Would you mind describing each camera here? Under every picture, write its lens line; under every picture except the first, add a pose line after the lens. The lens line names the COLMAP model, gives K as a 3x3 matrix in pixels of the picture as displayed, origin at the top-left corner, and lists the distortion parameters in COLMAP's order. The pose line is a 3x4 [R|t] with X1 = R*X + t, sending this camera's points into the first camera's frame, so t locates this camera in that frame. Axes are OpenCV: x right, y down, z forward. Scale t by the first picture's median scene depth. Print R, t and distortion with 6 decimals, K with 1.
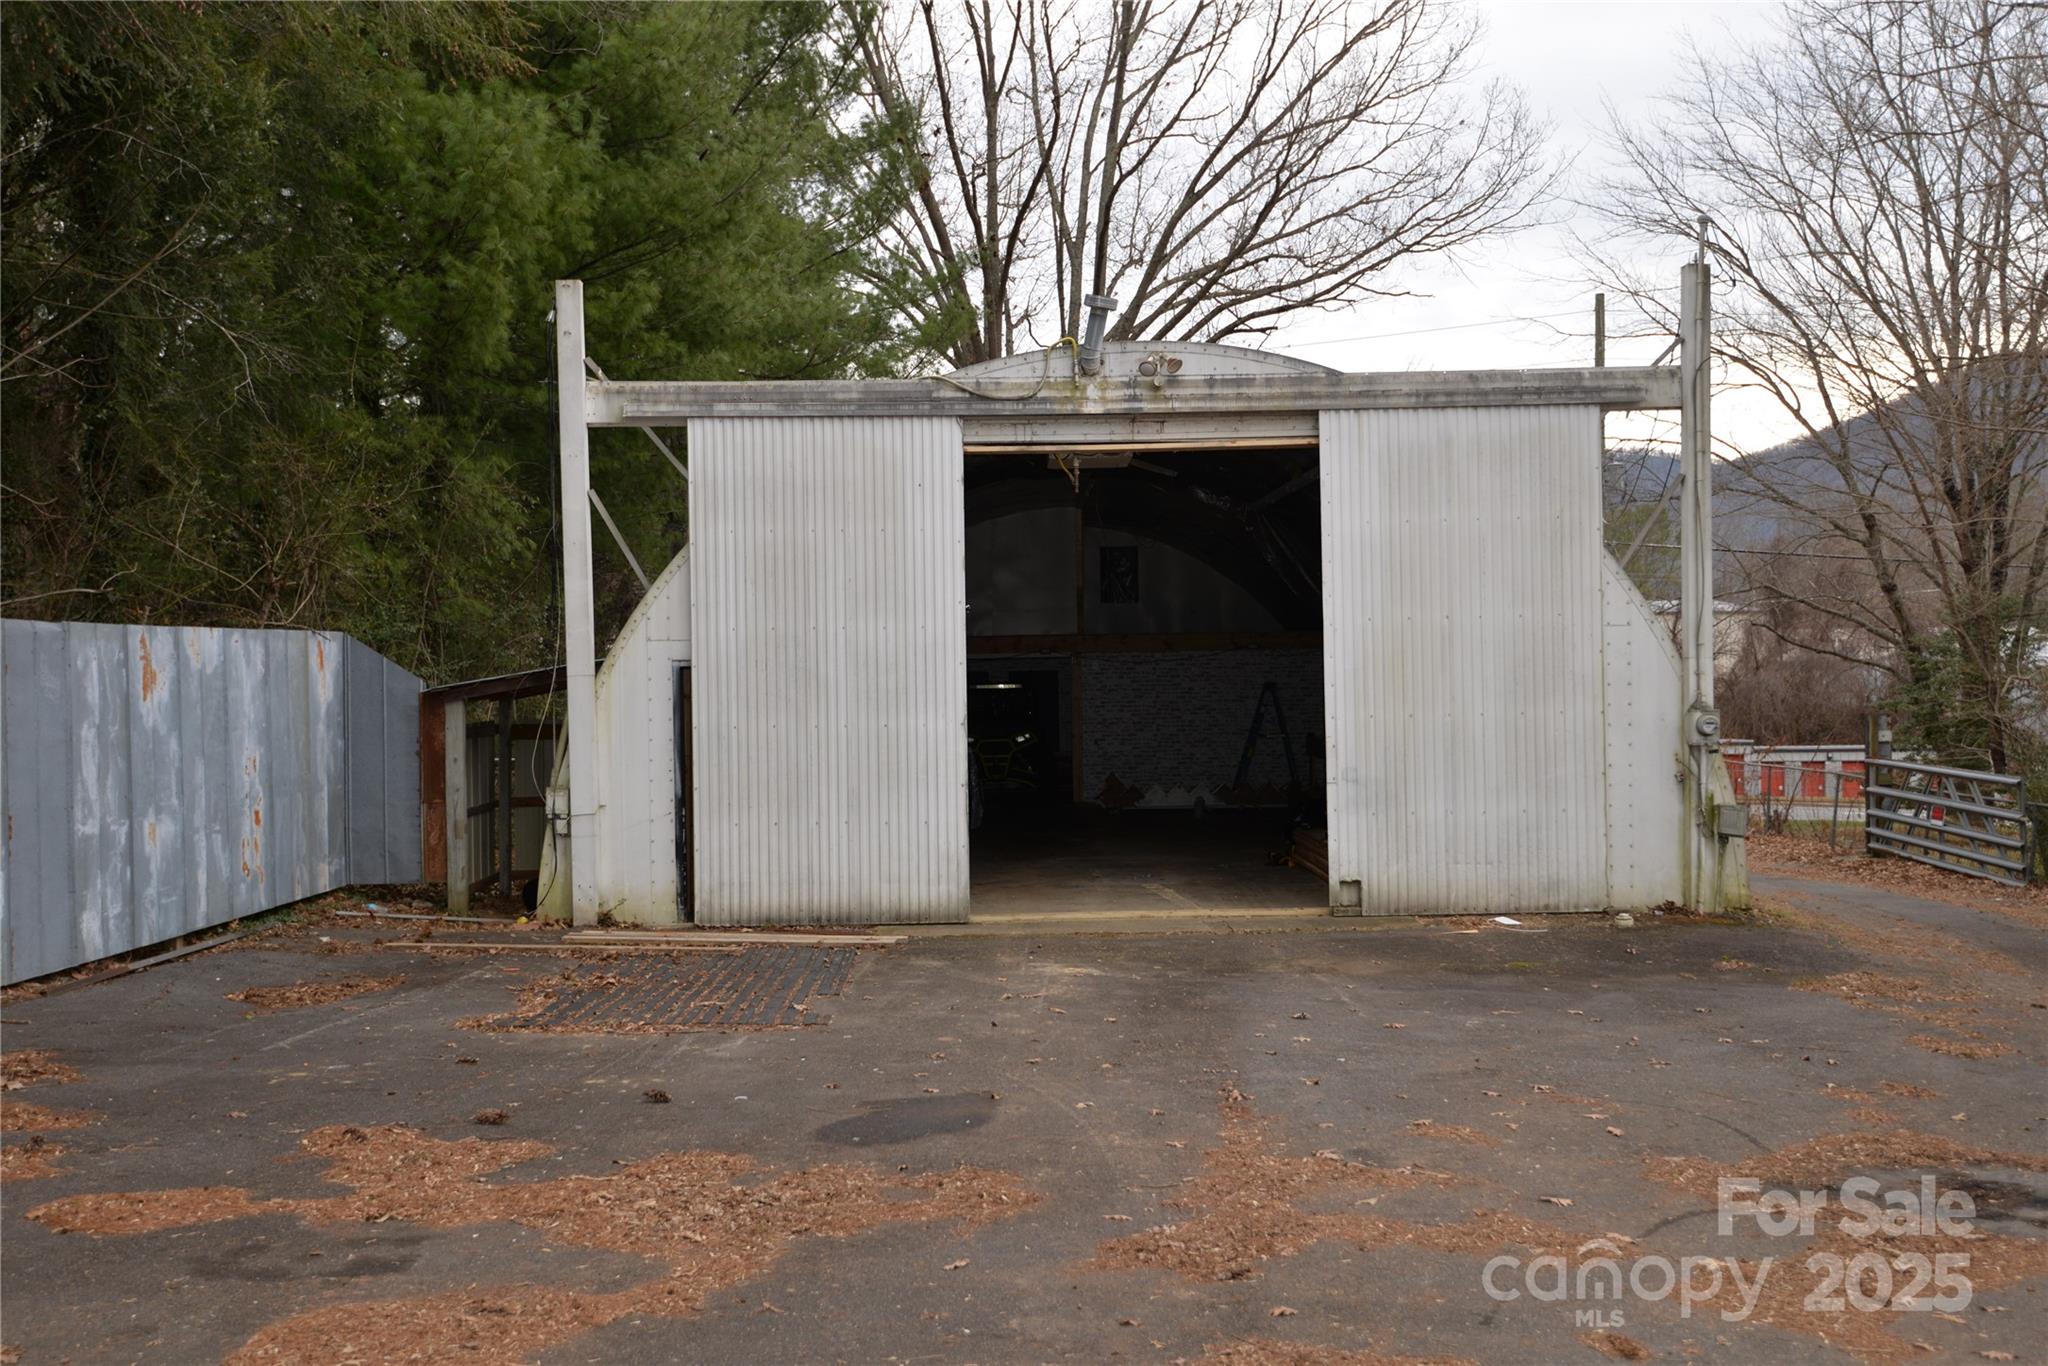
lens RADIAL K [[1757.7, 0, 1017.9], [0, 1757.7, 683.0], [0, 0, 1]] dist [0.053589, -0.031173]
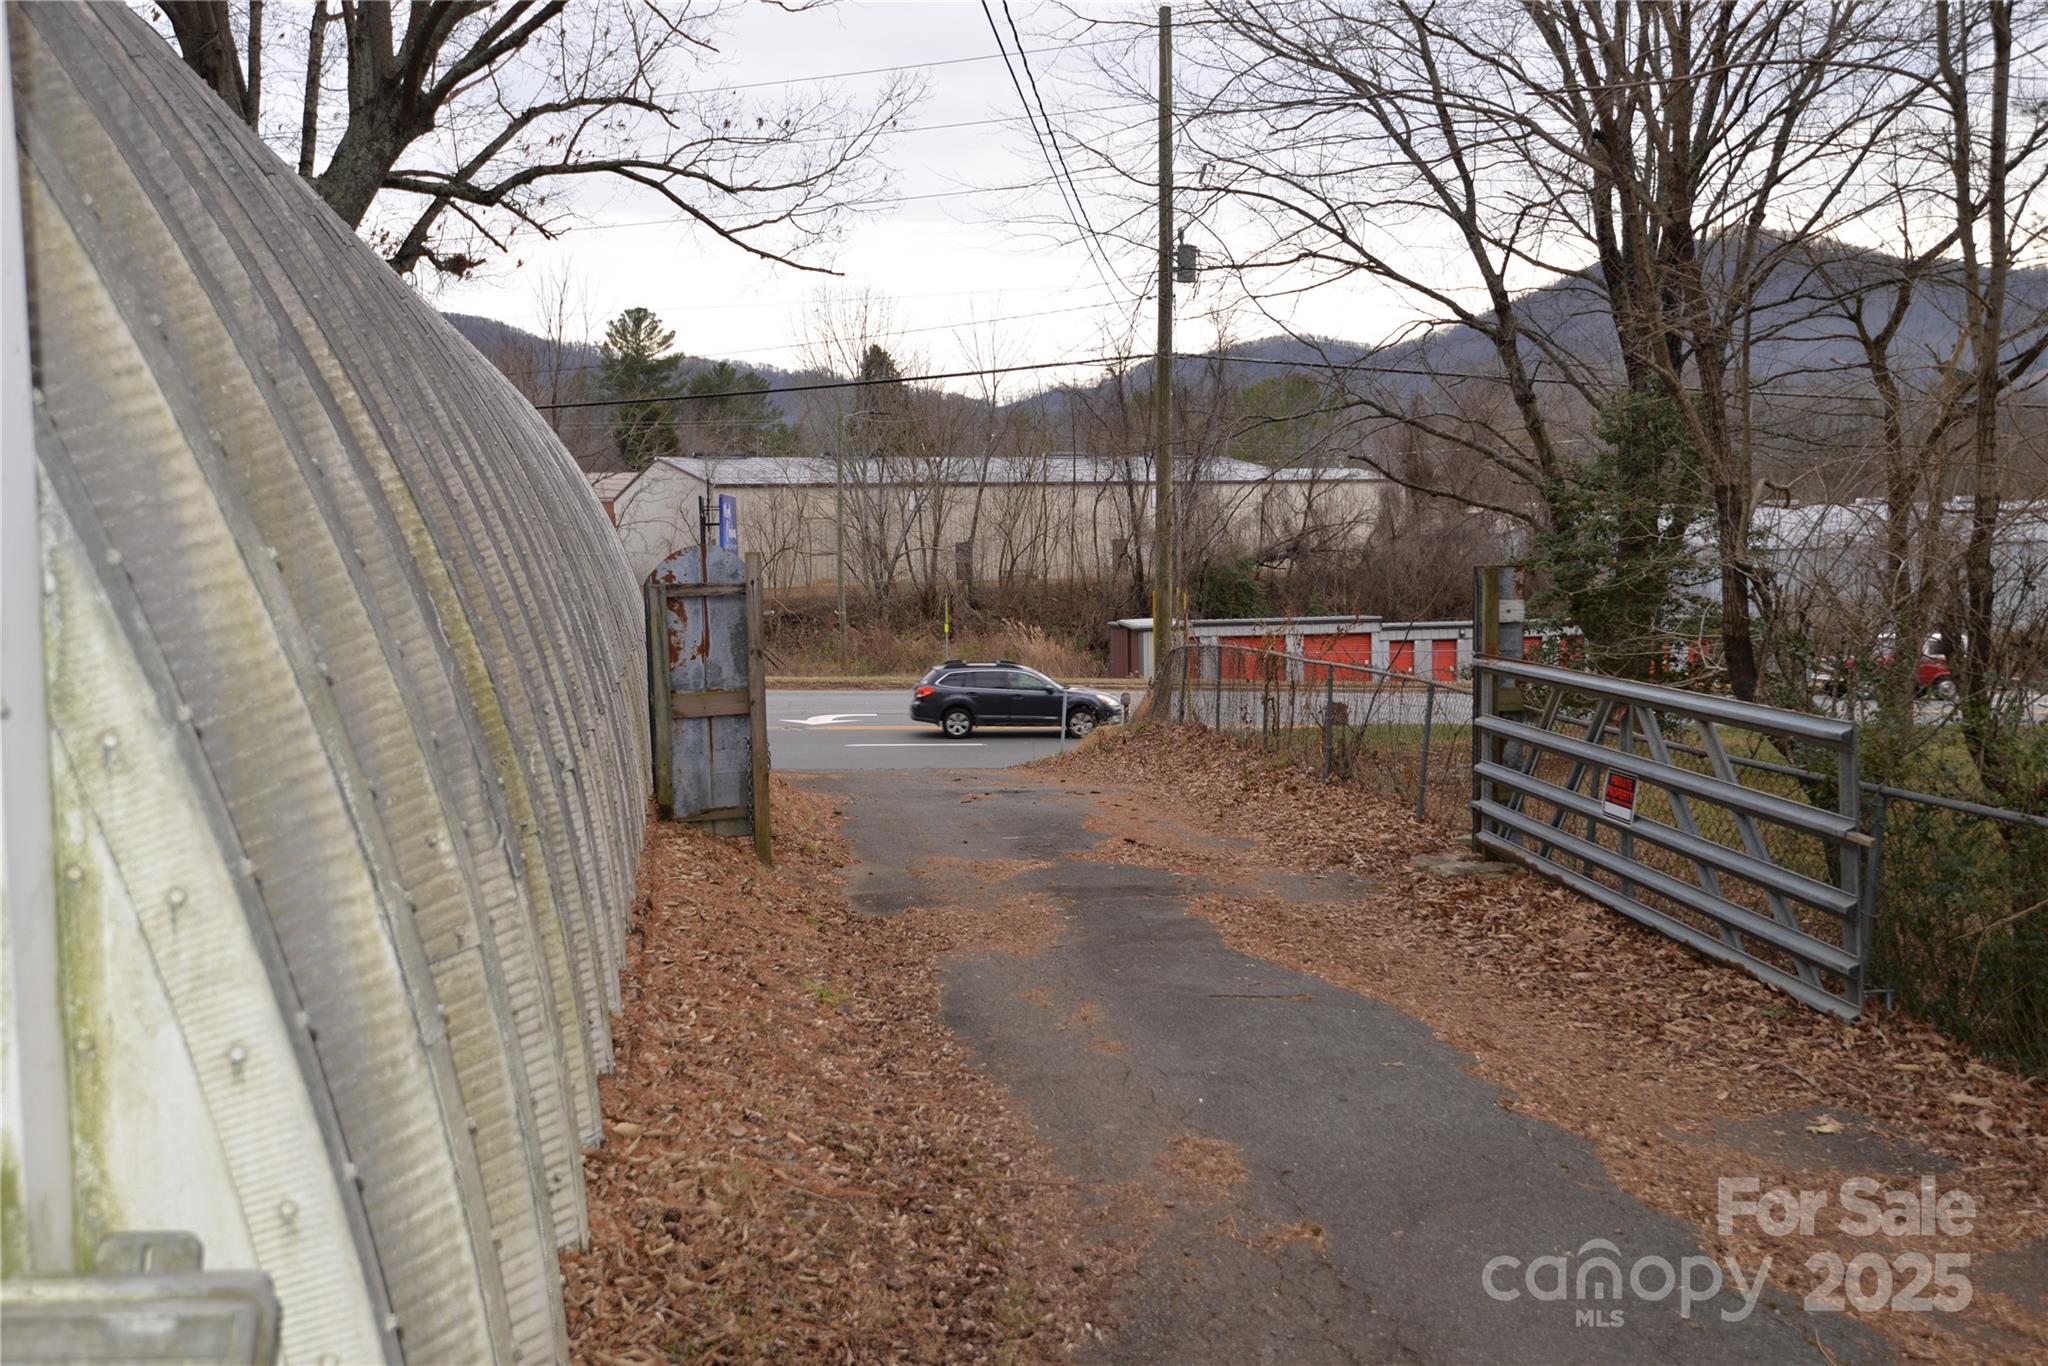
lens RADIAL K [[1757.7, 0, 1033.7], [0, 1757.7, 693.3], [0, 0, 1]] dist [0.053589, -0.031173]
pose [[0.982835, -0.020183, 0.183377, 0.428548], [0.006788, 0.997281, 0.073385, 0.025263], [-0.184360, -0.070880, 0.980300, 0.870323]]
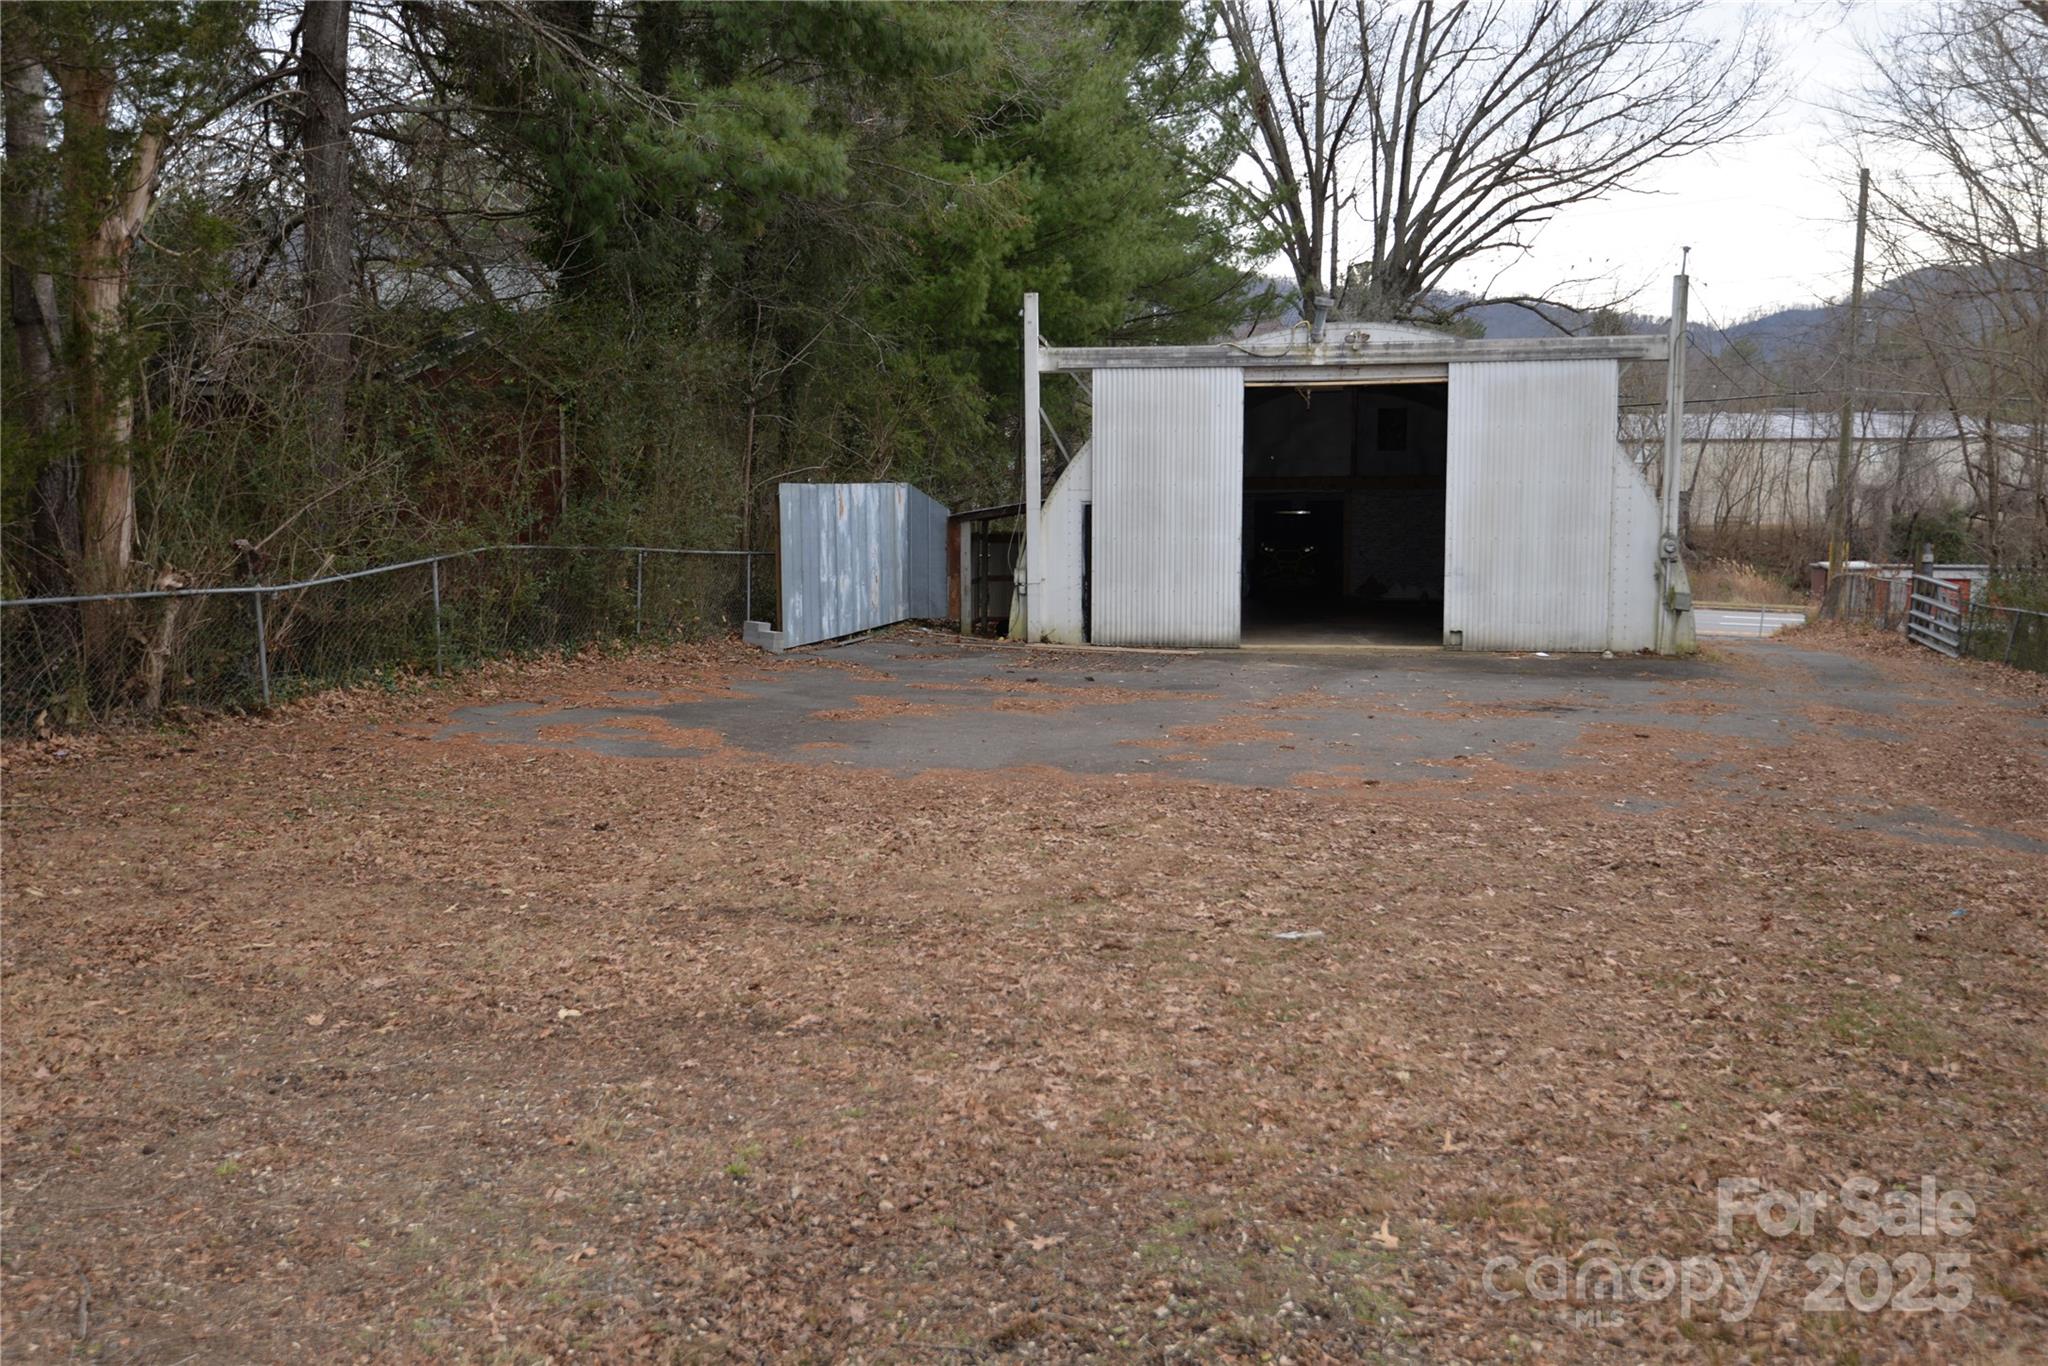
lens RADIAL K [[1757.7, 0, 1015.0], [0, 1757.7, 683.1], [0, 0, 1]] dist [0.053589, -0.031173]
pose [[0.979050, 0.035507, -0.200500, 0.109629], [-0.014010, 0.994092, 0.107634, -0.020467], [0.203137, -0.102570, 0.973763, -0.815751]]
